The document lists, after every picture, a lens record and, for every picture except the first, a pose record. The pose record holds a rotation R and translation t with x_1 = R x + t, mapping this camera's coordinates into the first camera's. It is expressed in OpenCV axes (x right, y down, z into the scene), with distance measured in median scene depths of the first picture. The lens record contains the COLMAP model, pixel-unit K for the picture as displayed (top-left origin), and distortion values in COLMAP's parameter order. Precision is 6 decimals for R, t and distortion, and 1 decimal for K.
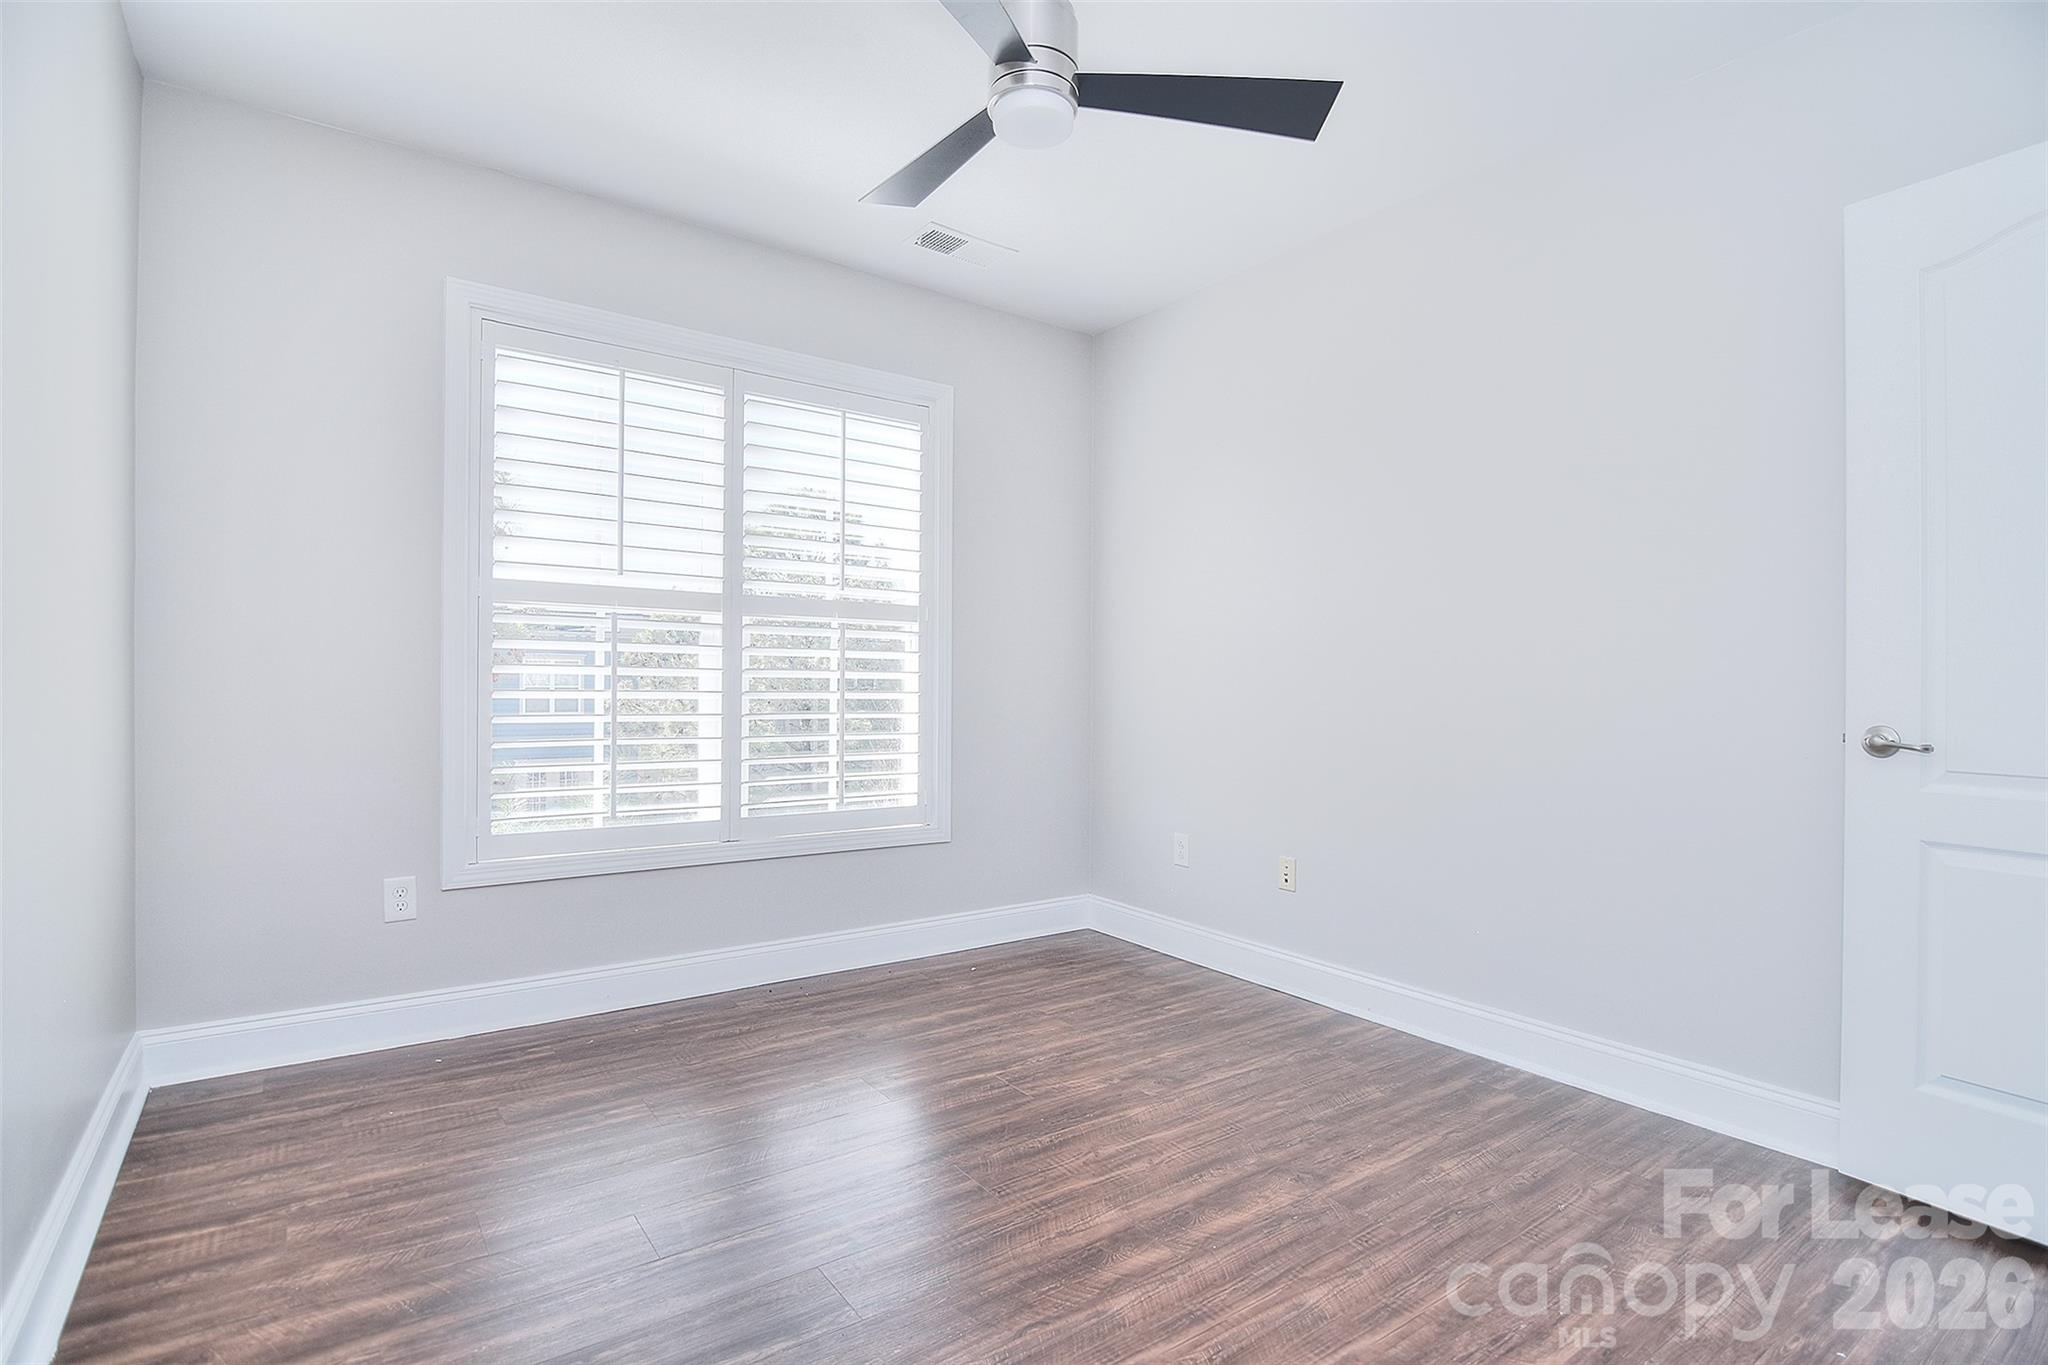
lens RADIAL K [[989.0, 0, 1029.9], [0, 989.0, 672.7], [0, 0, 1]] dist [-0.012562, -0.004064]
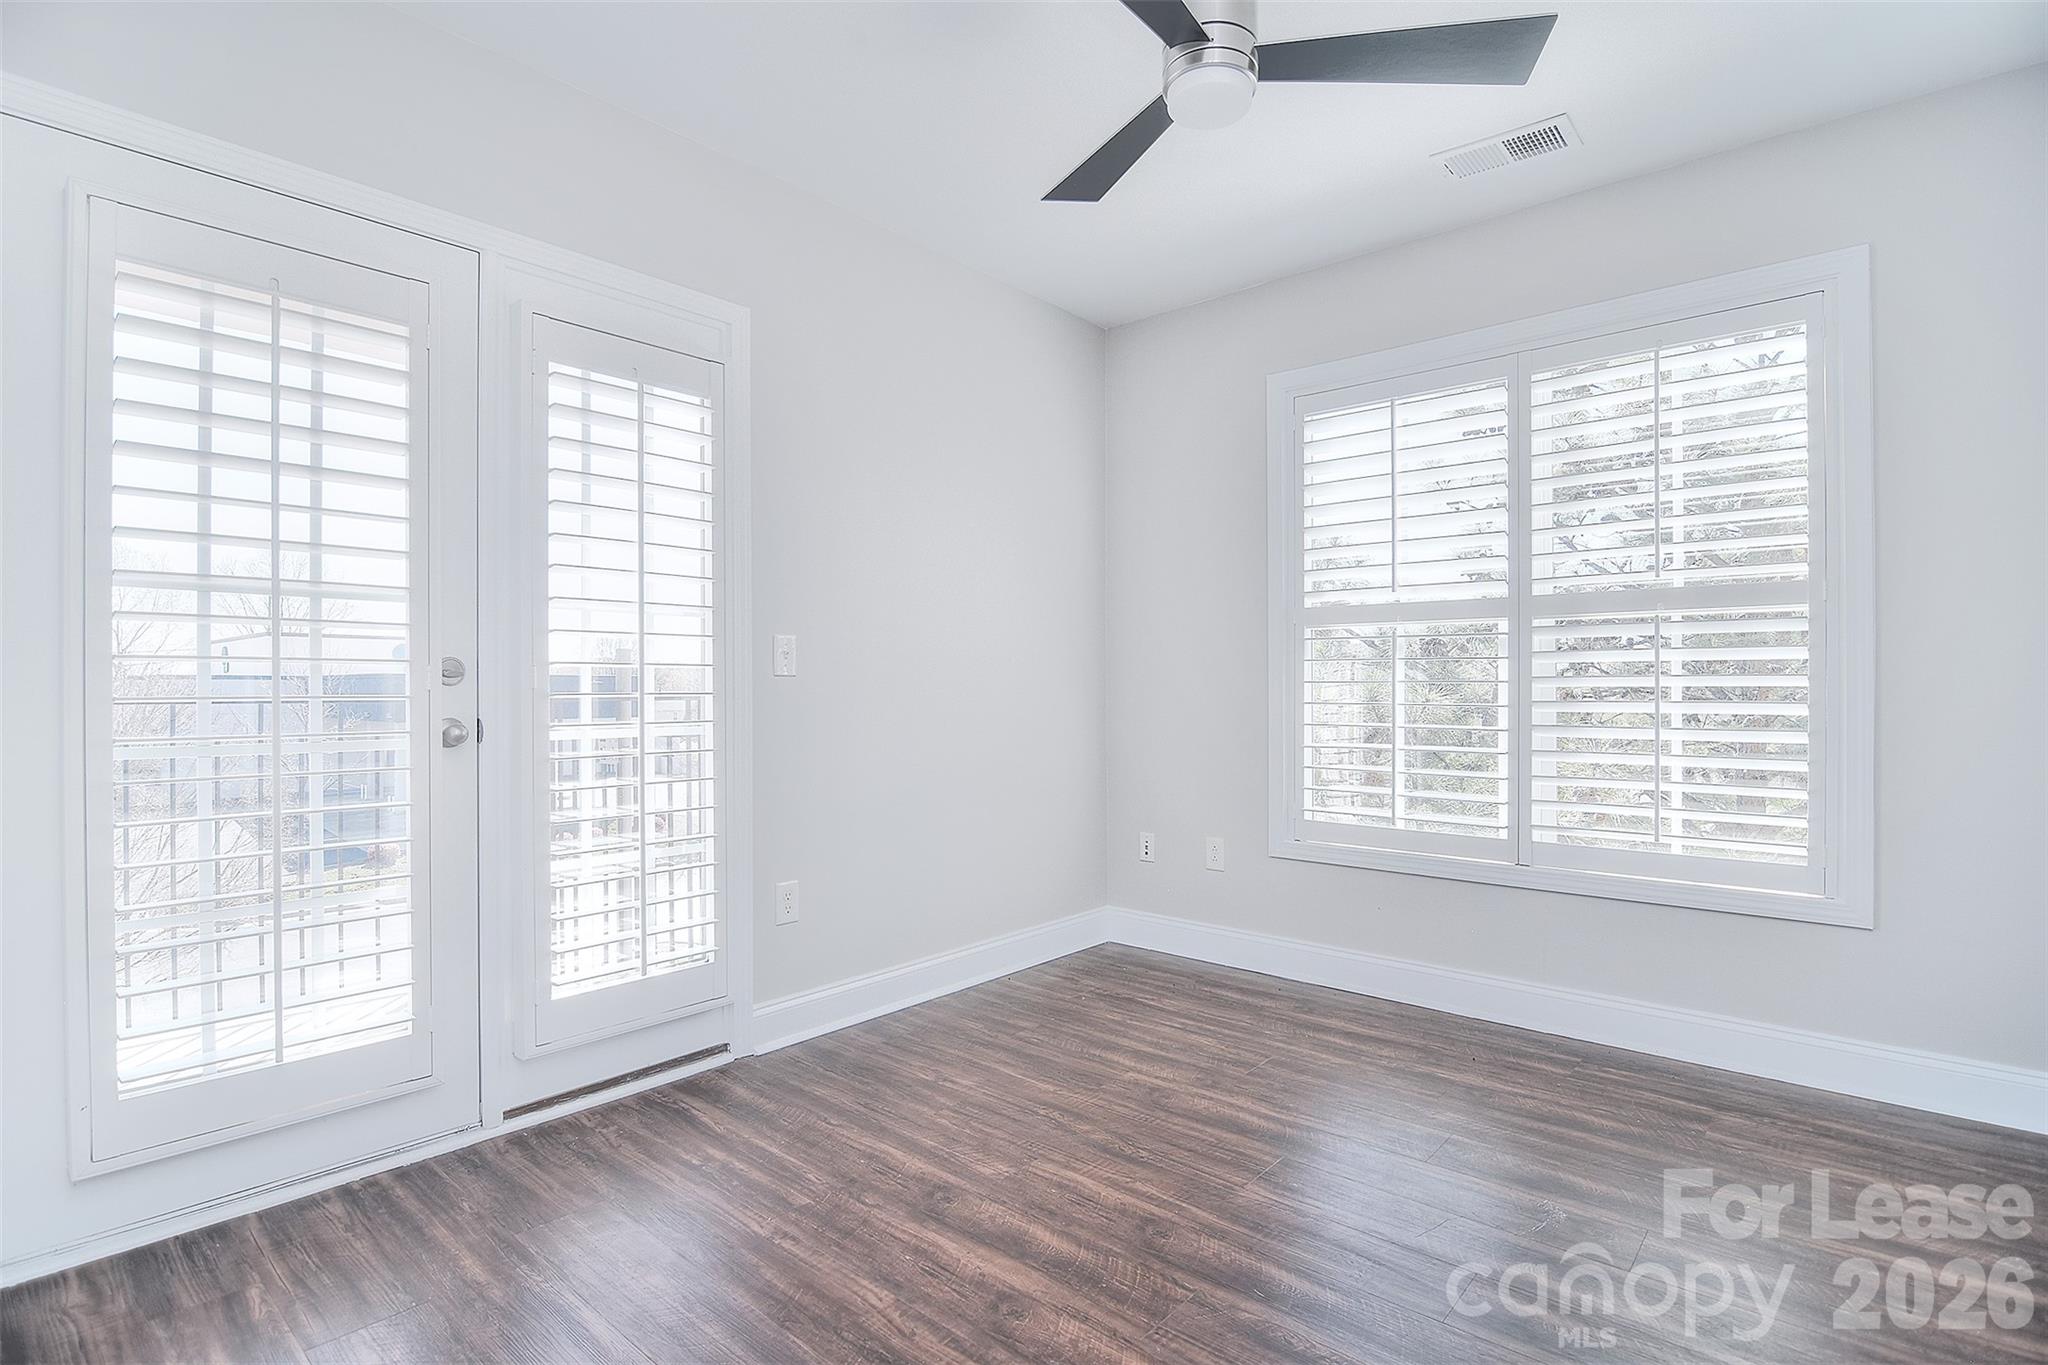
lens RADIAL K [[989.0, 0, 1029.6], [0, 989.0, 688.3], [0, 0, 1]] dist [-0.012562, -0.004064]
pose [[0.221101, -0.009825, -0.975201, 0.497383], [0.013379, 0.999886, -0.007040, 0.006953], [0.975159, -0.011491, 0.221208, 0.353242]]
